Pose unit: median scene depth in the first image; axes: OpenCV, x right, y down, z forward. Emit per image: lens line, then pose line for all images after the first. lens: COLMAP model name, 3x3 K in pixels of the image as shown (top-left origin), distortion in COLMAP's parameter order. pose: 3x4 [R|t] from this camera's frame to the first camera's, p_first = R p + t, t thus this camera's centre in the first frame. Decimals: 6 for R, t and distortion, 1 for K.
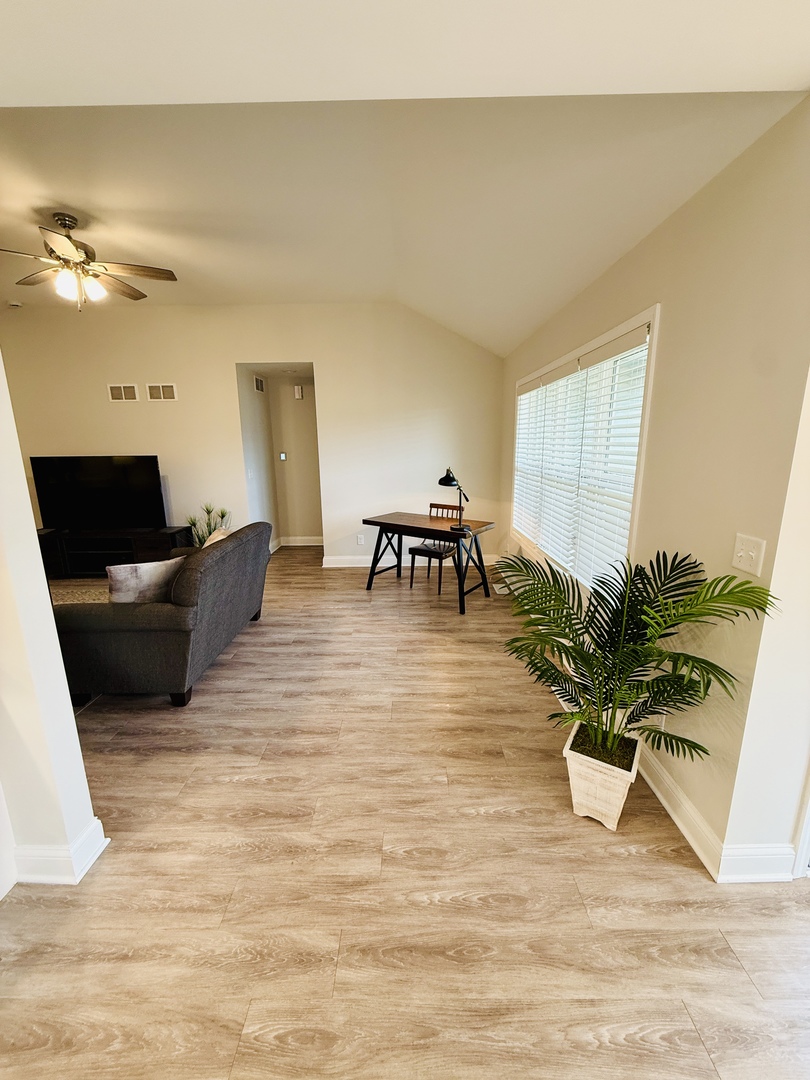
lens RADIAL K [[429.8, 0, 405.0], [0, 429.8, 540.0], [0, 0, 1]] dist [0.000739, 0.000538]
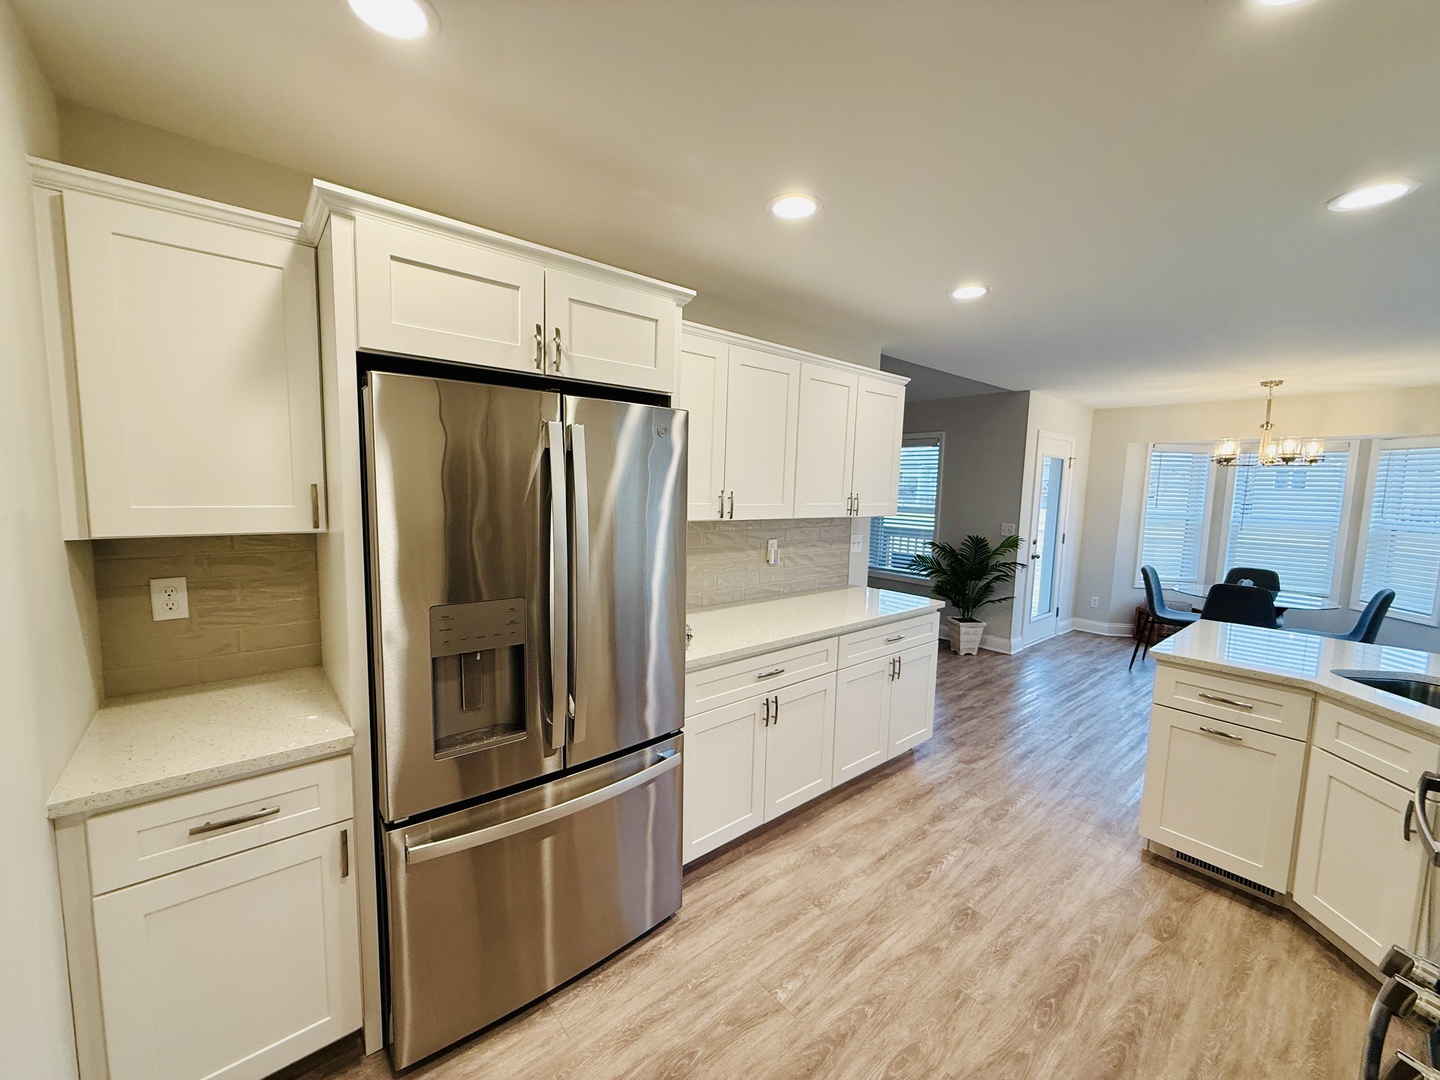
lens RADIAL K [[573.1, 0, 715.3], [0, 573.1, 542.6], [0, 0, 1]] dist [0.000739, 0.000538]
pose [[0.758154, -0.030832, 0.651346, -3.026847], [0.111678, 0.990262, -0.083117, 0.205292], [-0.642441, 0.135756, 0.754215, -0.604665]]
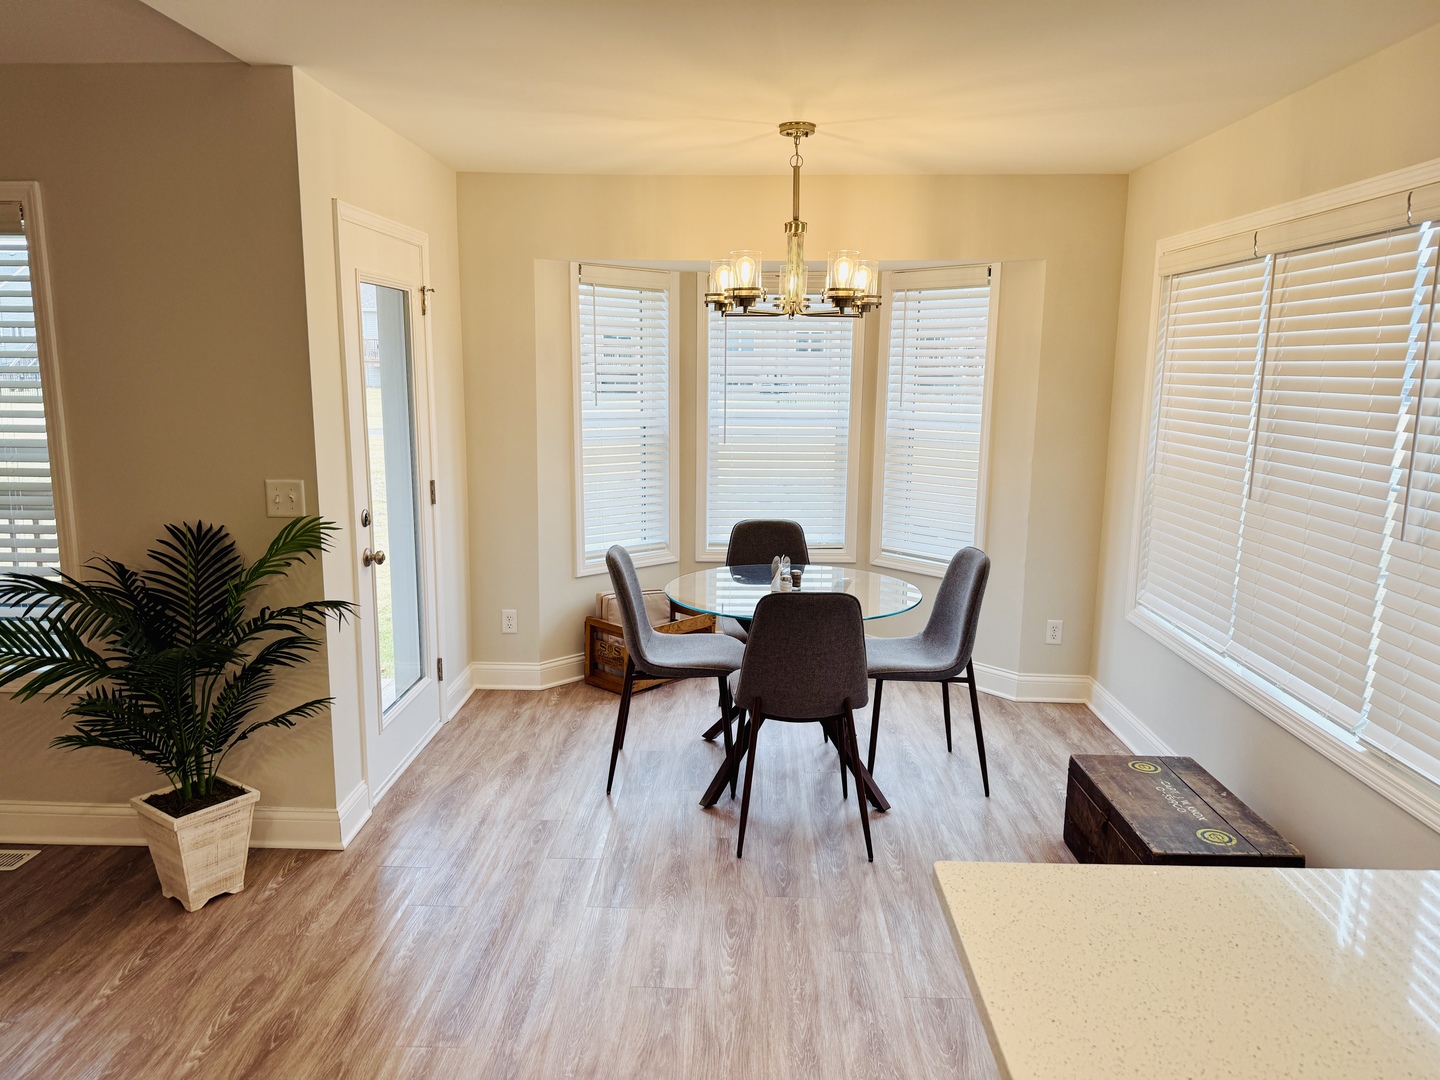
lens RADIAL K [[1013.1, 0, 712.6], [0, 1013.1, 538.3], [0, 0, 1]] dist [0.088131, -0.111529]
pose [[0.025787, -0.156583, 0.987328, -1.394318], [0.220116, 0.964306, 0.147183, -0.009718], [-0.975133, 0.213531, 0.059333, -0.060631]]
